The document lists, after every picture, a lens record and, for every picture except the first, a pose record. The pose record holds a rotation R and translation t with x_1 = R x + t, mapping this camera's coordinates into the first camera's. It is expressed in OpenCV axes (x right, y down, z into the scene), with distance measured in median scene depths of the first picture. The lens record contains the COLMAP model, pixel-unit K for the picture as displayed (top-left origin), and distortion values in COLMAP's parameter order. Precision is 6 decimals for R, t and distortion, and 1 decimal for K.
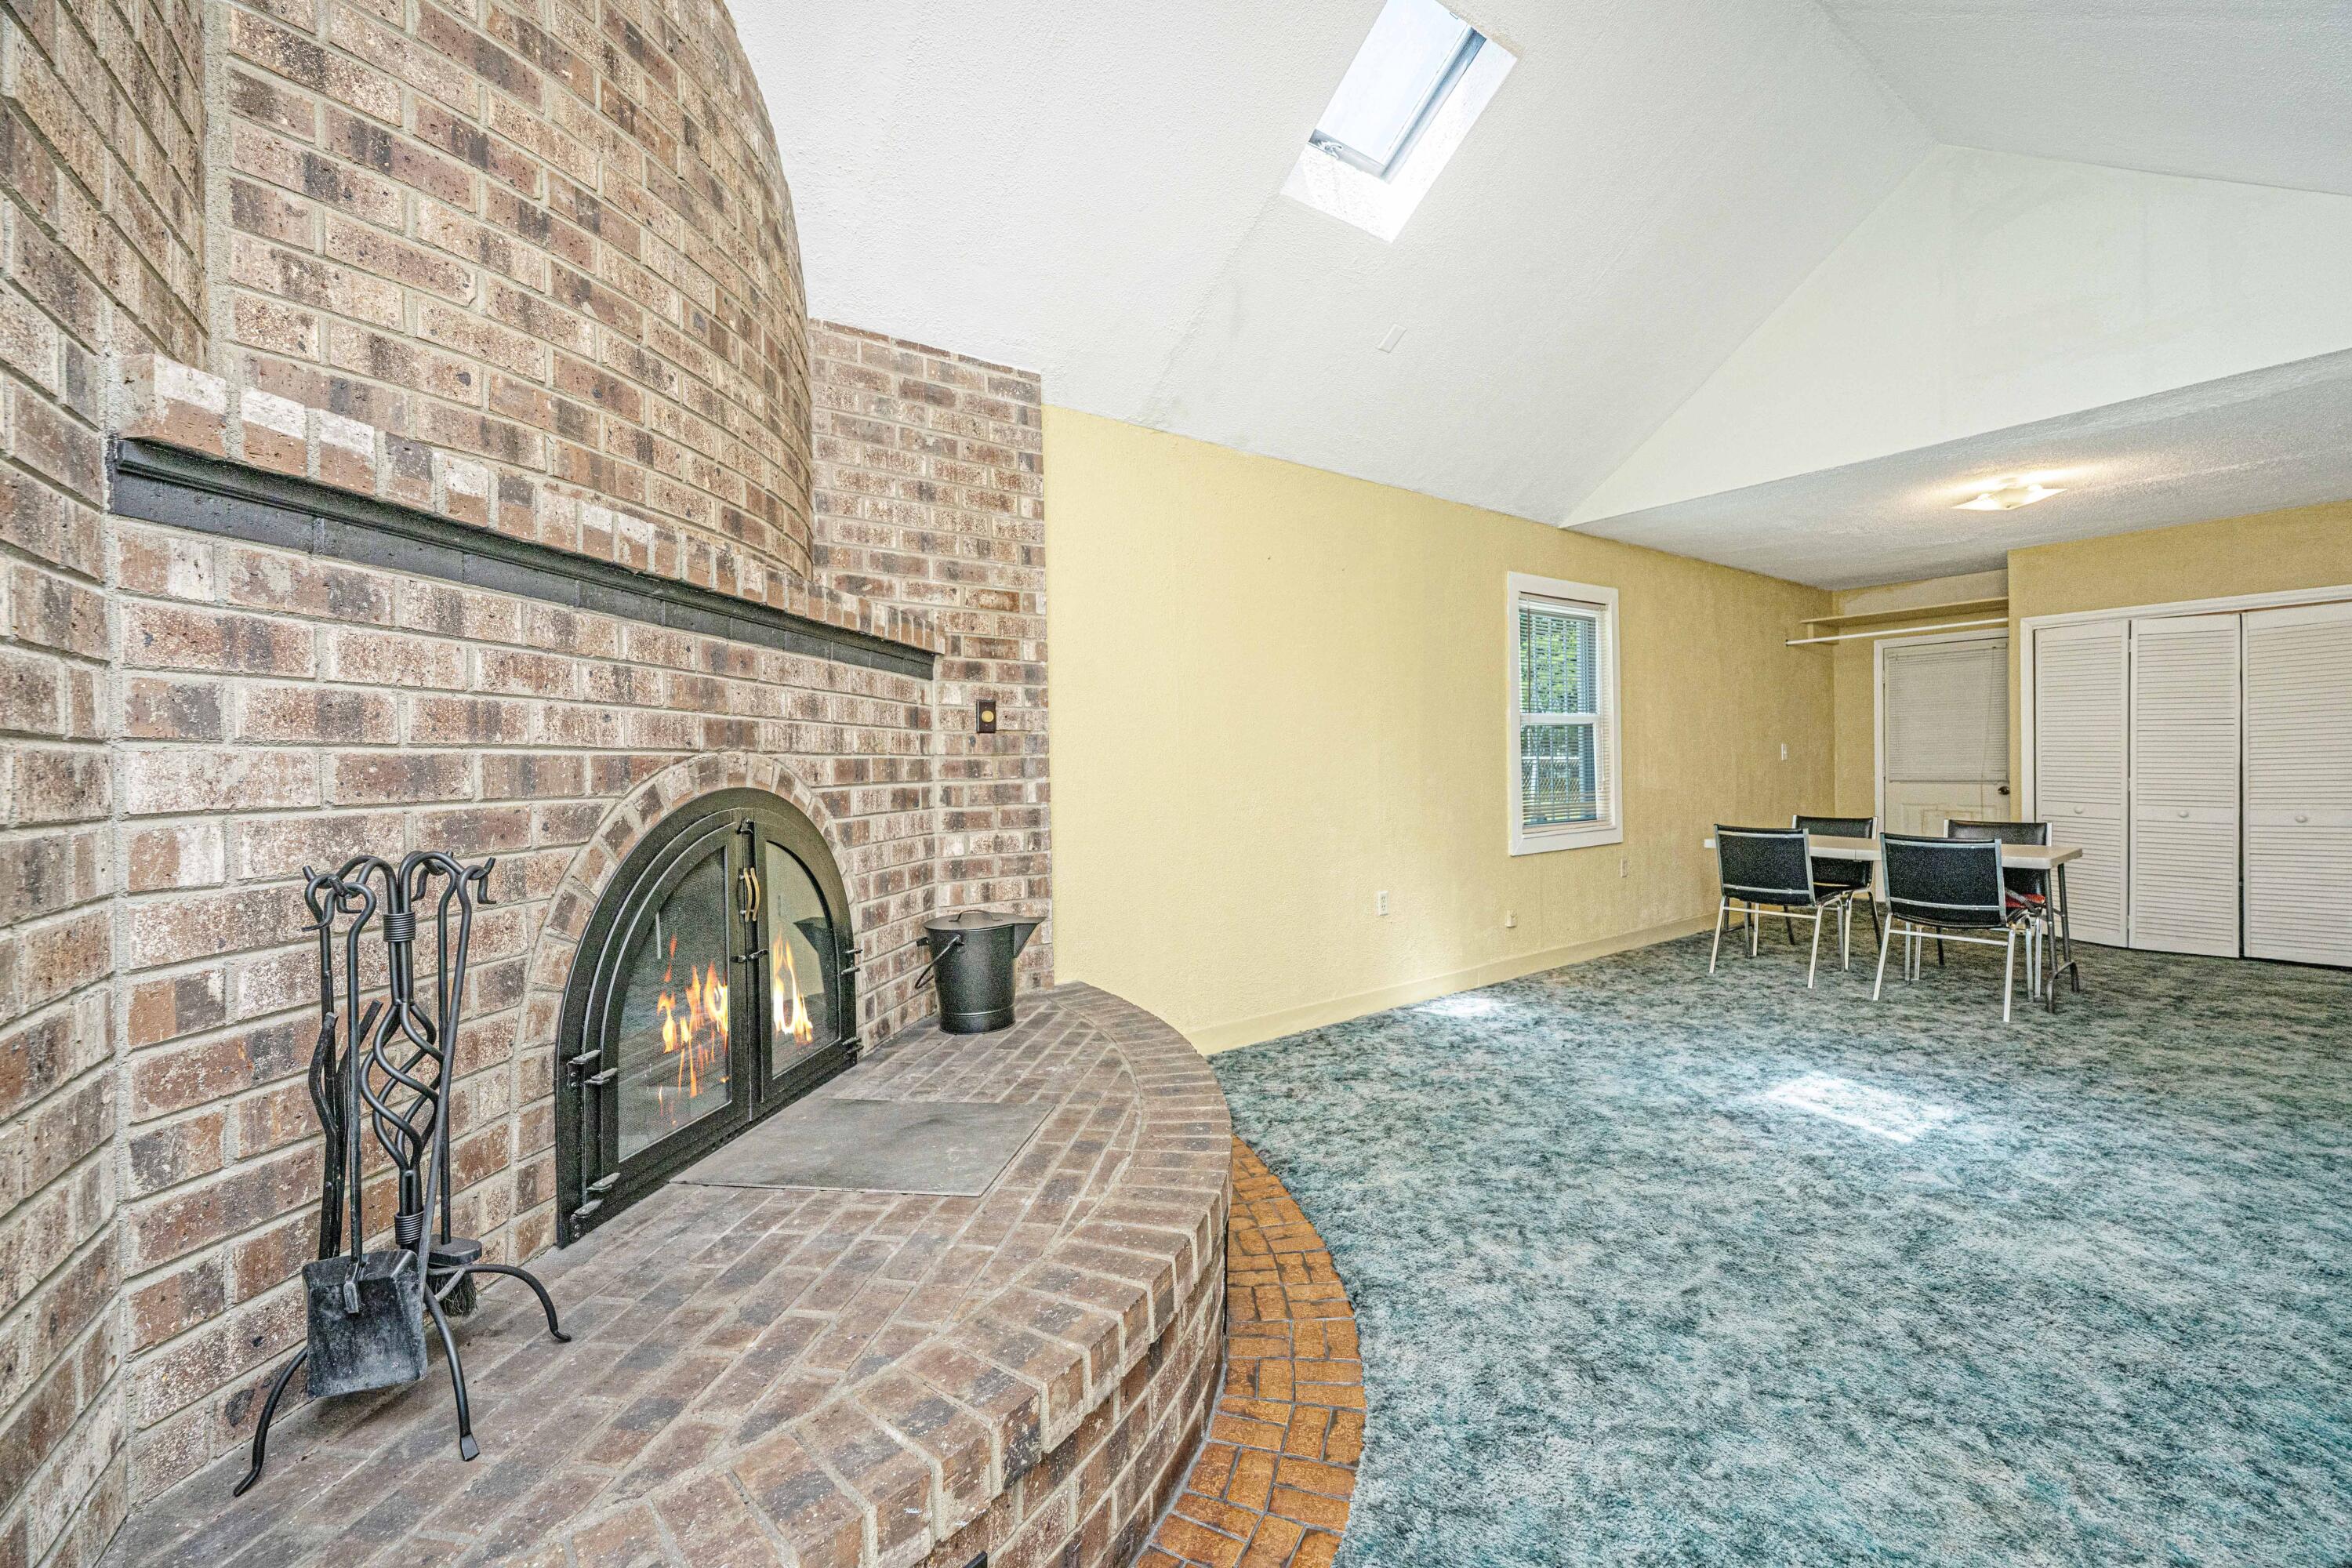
lens RADIAL K [[939.0, 0, 1247.4], [0, 939.0, 764.3], [0, 0, 1]] dist [-0.000779, 0.000318]
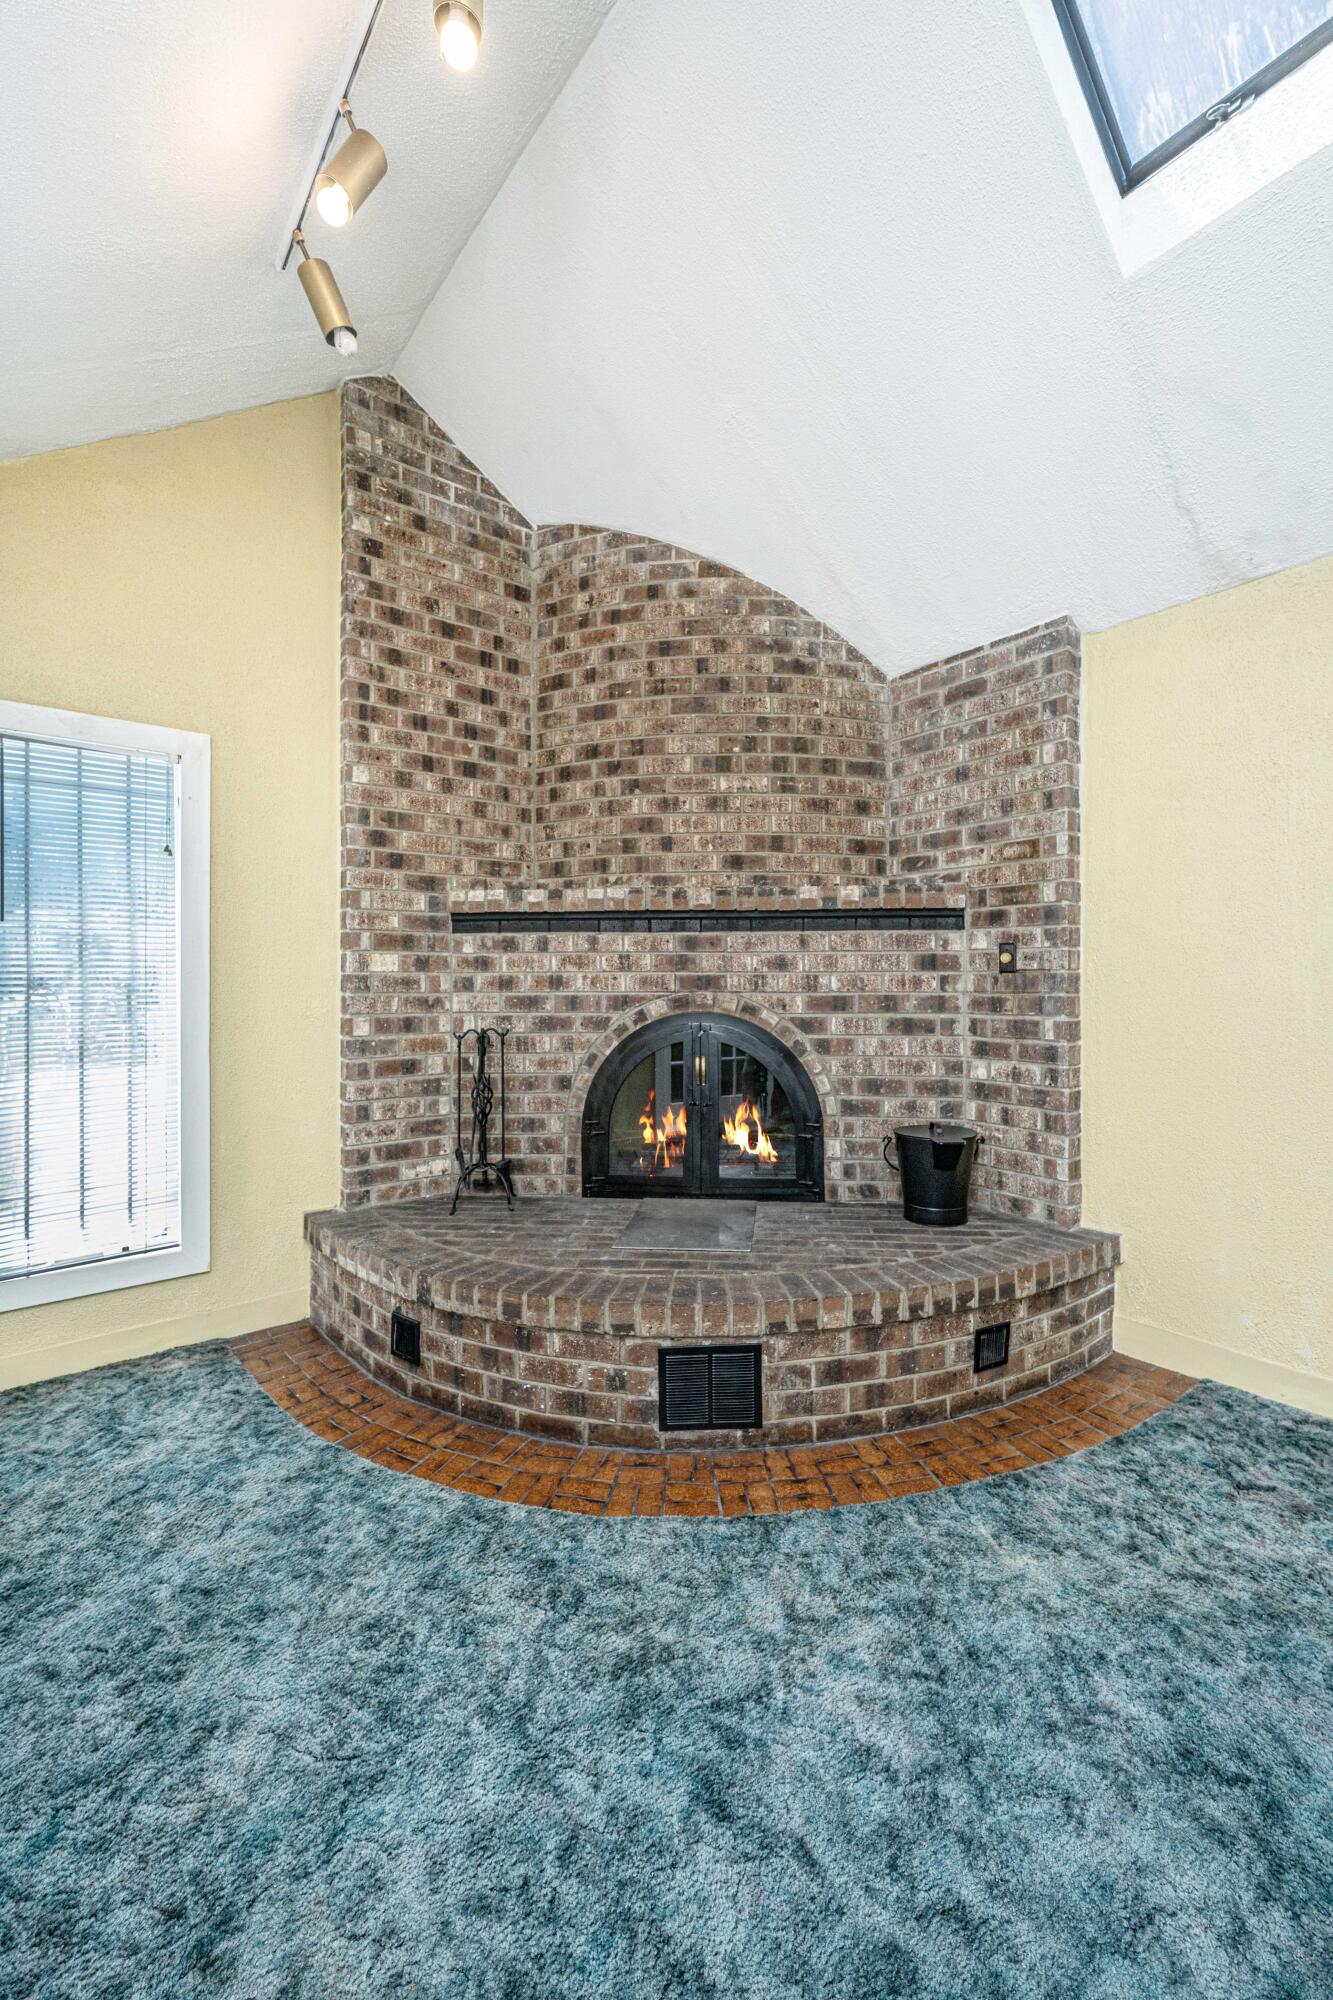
lens RADIAL K [[798.5, 0, 656.3], [0, 798.5, 977.9], [0, 0, 1]] dist [-0.000779, 0.000318]
pose [[0.008608, 0.009971, -0.999913, 1.025383], [0.000675, 0.999950, 0.009978, -0.057169], [0.999963, -0.000761, 0.008600, 0.893773]]
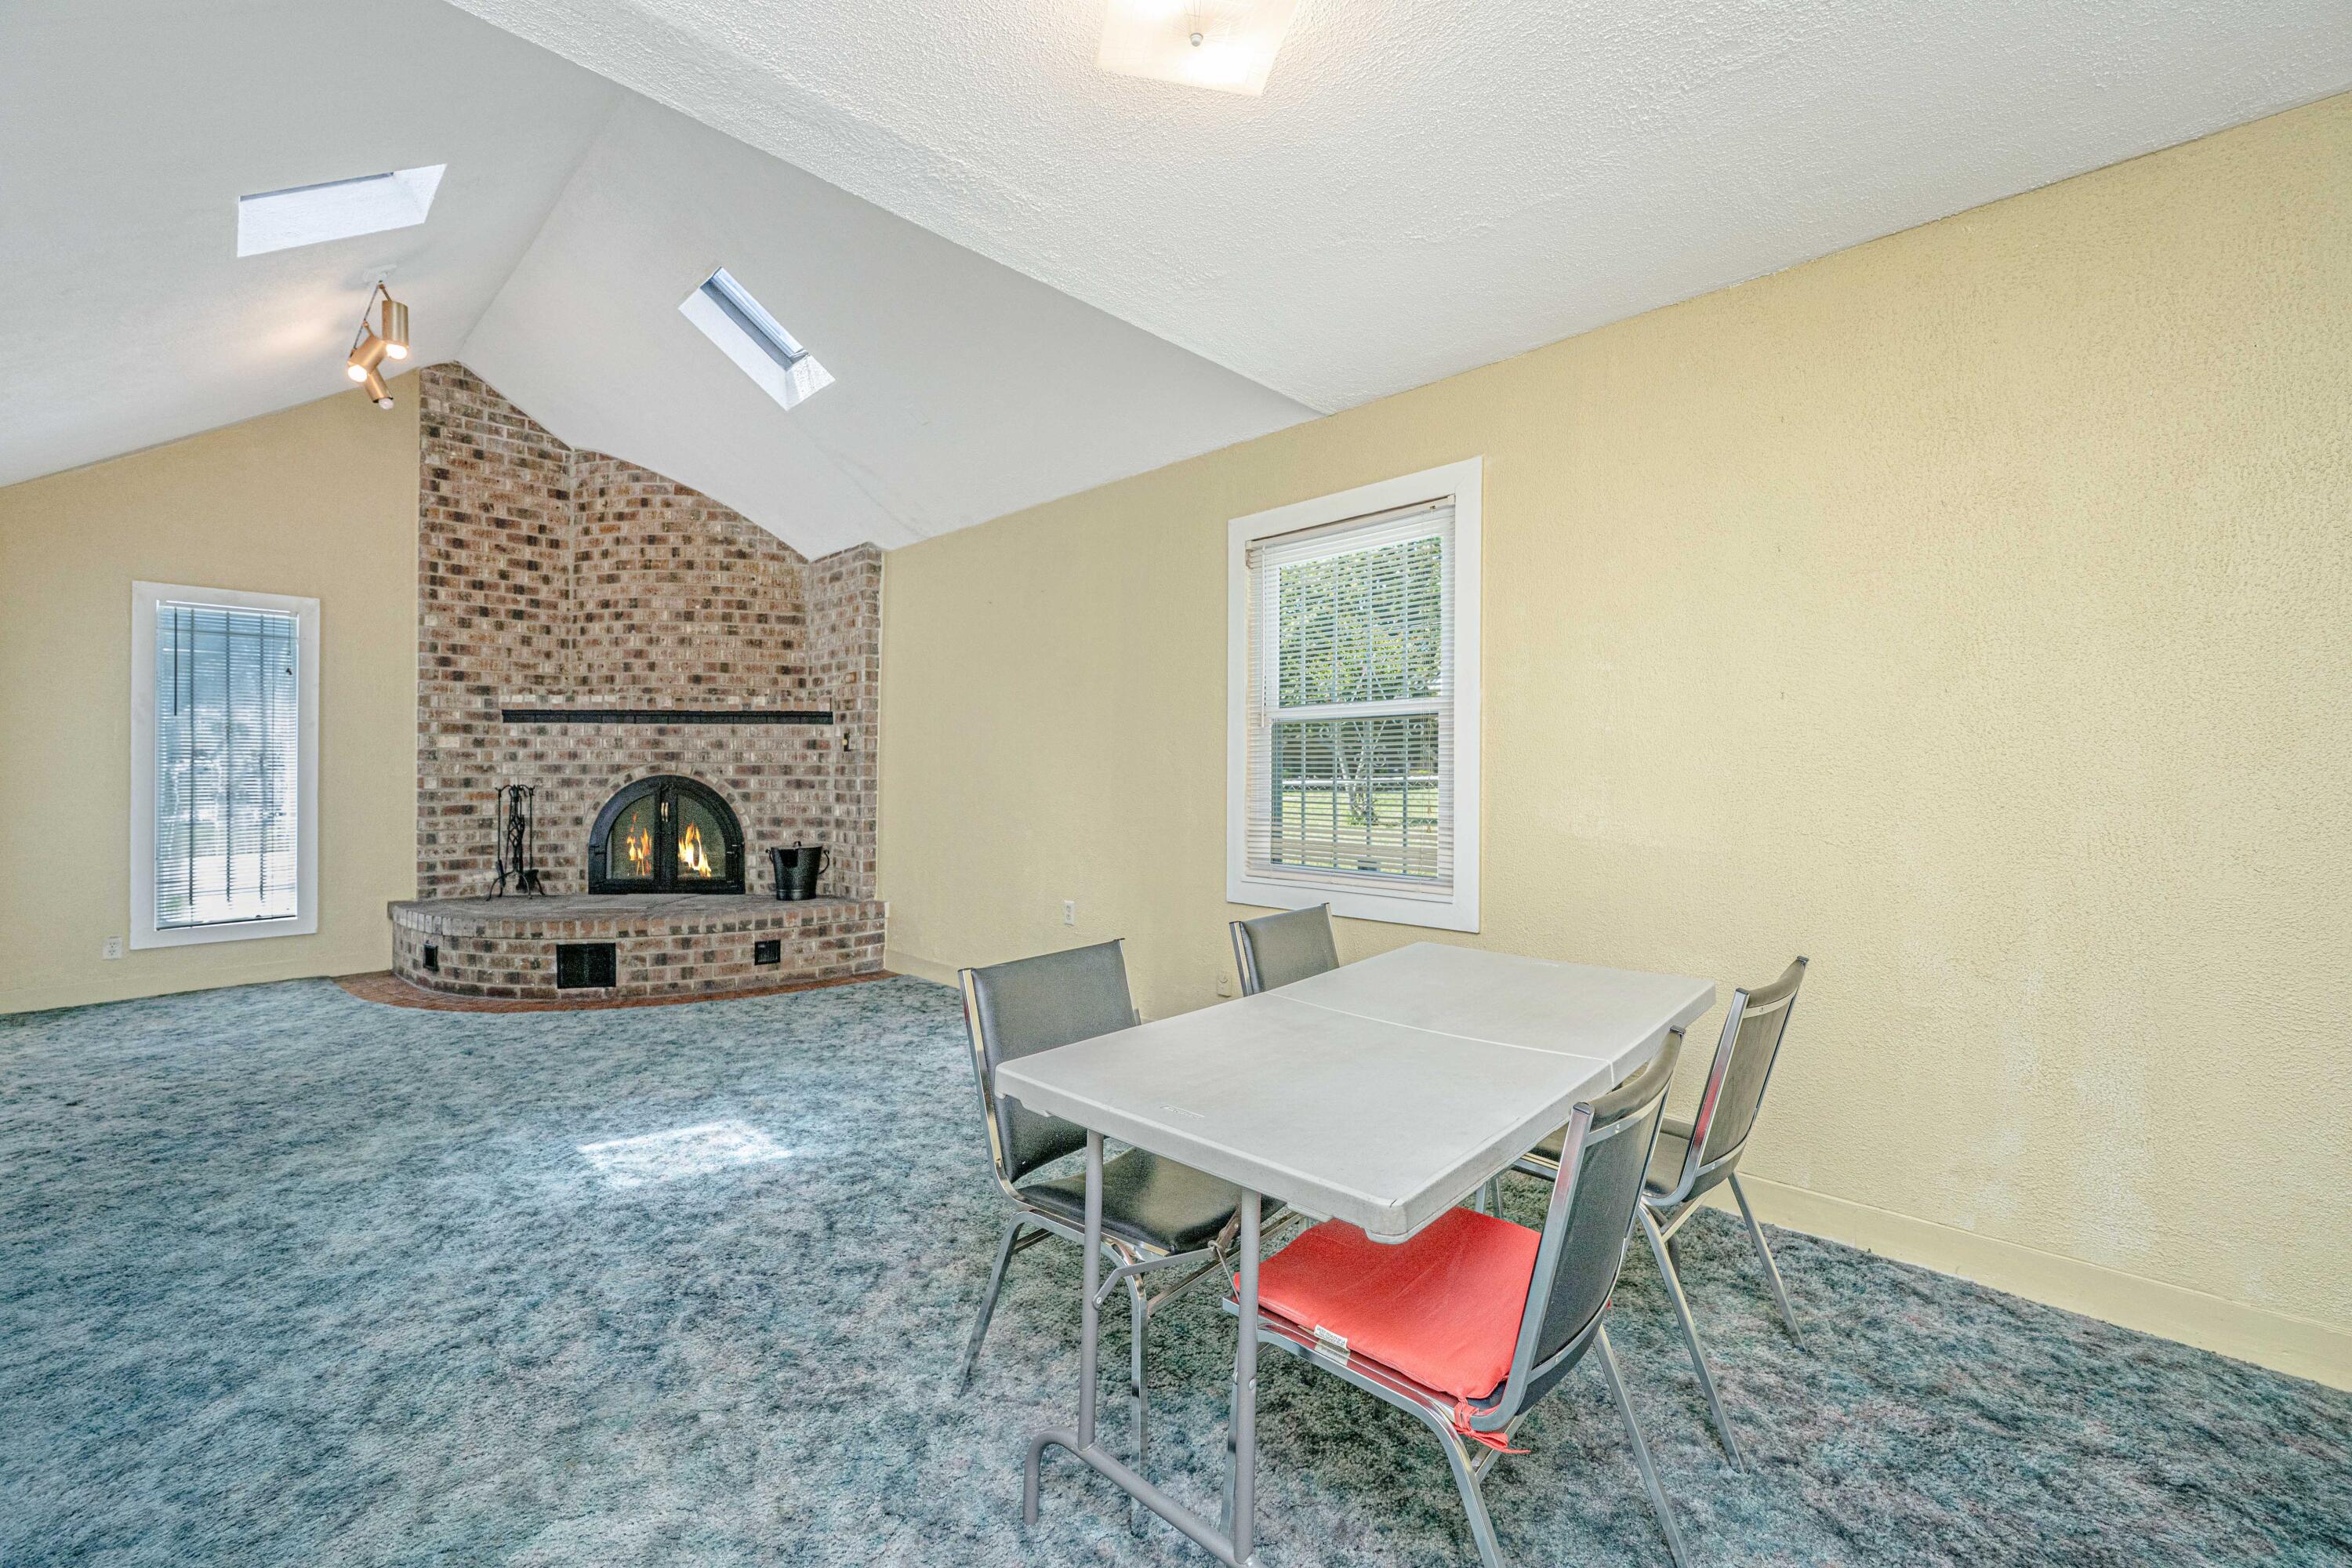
lens RADIAL K [[939.0, 0, 1131.6], [0, 939.0, 763.4], [0, 0, 1]] dist [-0.000779, 0.000318]
pose [[0.122770, 0.011039, -0.992374, 2.510057], [-0.006207, 0.999927, 0.010355, -0.049157], [0.992416, 0.004889, 0.122830, 2.060956]]
